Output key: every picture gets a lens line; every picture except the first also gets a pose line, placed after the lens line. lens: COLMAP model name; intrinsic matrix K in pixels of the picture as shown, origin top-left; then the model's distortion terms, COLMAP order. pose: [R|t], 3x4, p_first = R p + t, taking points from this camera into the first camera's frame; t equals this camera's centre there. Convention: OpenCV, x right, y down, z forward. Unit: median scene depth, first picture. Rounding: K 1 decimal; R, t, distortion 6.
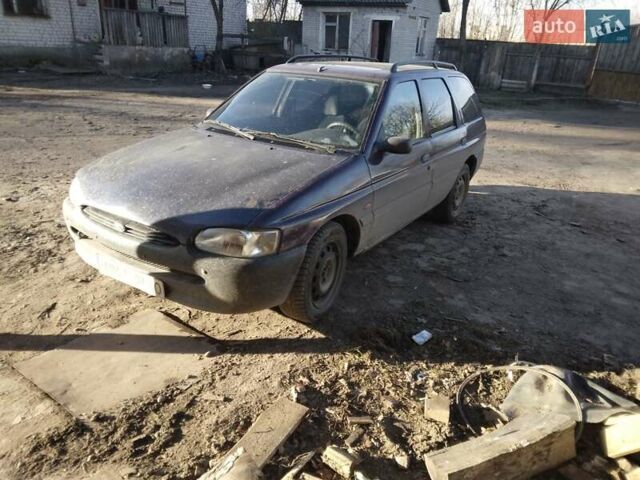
lens RADIAL K [[466.0, 0, 320.0], [0, 466.0, 240.0], [0, 0, 1]] dist [0.049940, -0.075804]
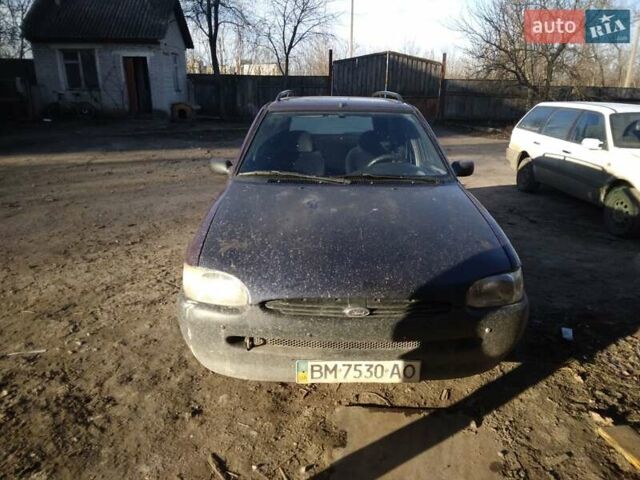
lens RADIAL K [[466.0, 0, 320.0], [0, 466.0, 240.0], [0, 0, 1]] dist [0.049940, -0.075804]
pose [[0.836958, -0.208080, 0.506166, -0.112293], [0.240758, 0.970585, 0.000899, -0.021005], [-0.491464, 0.121111, 0.862436, 0.045532]]
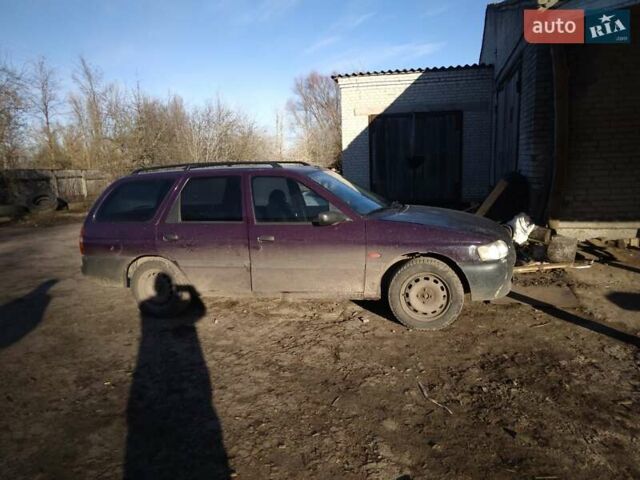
lens RADIAL K [[466.0, 0, 320.0], [0, 466.0, 240.0], [0, 0, 1]] dist [0.049940, -0.075804]
pose [[-0.311709, -0.177469, 0.933457, -0.249790], [0.387284, 0.873366, 0.295370, -0.112434], [-0.867669, 0.453583, -0.203505, 0.264359]]
